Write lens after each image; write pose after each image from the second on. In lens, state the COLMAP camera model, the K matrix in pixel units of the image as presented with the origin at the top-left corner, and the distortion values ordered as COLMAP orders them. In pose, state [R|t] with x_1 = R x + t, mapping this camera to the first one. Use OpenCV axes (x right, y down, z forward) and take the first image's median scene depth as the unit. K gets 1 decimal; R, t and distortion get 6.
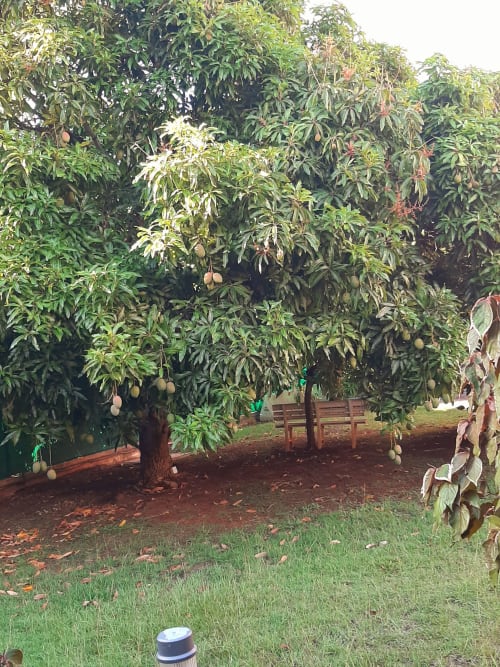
lens RADIAL K [[562.4, 0, 220.1], [0, 562.4, 335.8], [0, 0, 1]] dist [0.100989, -0.162753]
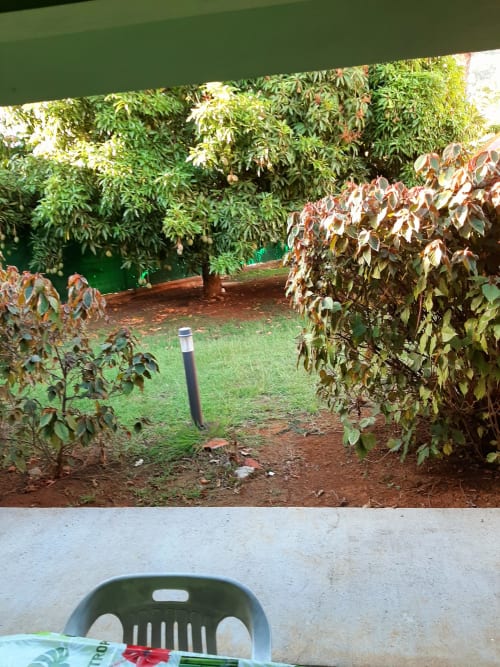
lens RADIAL K [[520.2, 0, 262.6], [0, 520.2, 321.6], [0, 0, 1]] dist [0.022253, -0.005723]
pose [[0.993982, 0.049764, -0.097589, 0.256265], [-0.024106, 0.968387, 0.248285, -0.074732], [0.106859, -0.244439, 0.963759, -0.652804]]
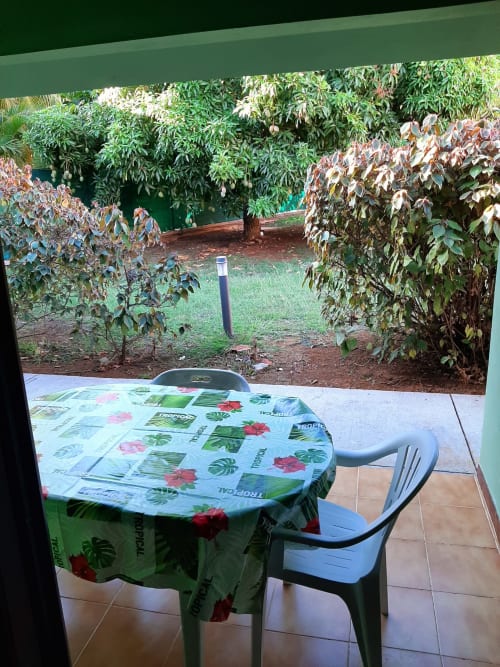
lens RADIAL K [[601.9, 0, 241.6], [0, 601.9, 351.4], [0, 0, 1]] dist [-0.016095, -0.003869]
pose [[0.968656, 0.129609, -0.211914, 0.413494], [-0.046348, 0.932411, 0.358416, -0.121720], [0.244044, -0.337360, 0.909192, -1.152286]]
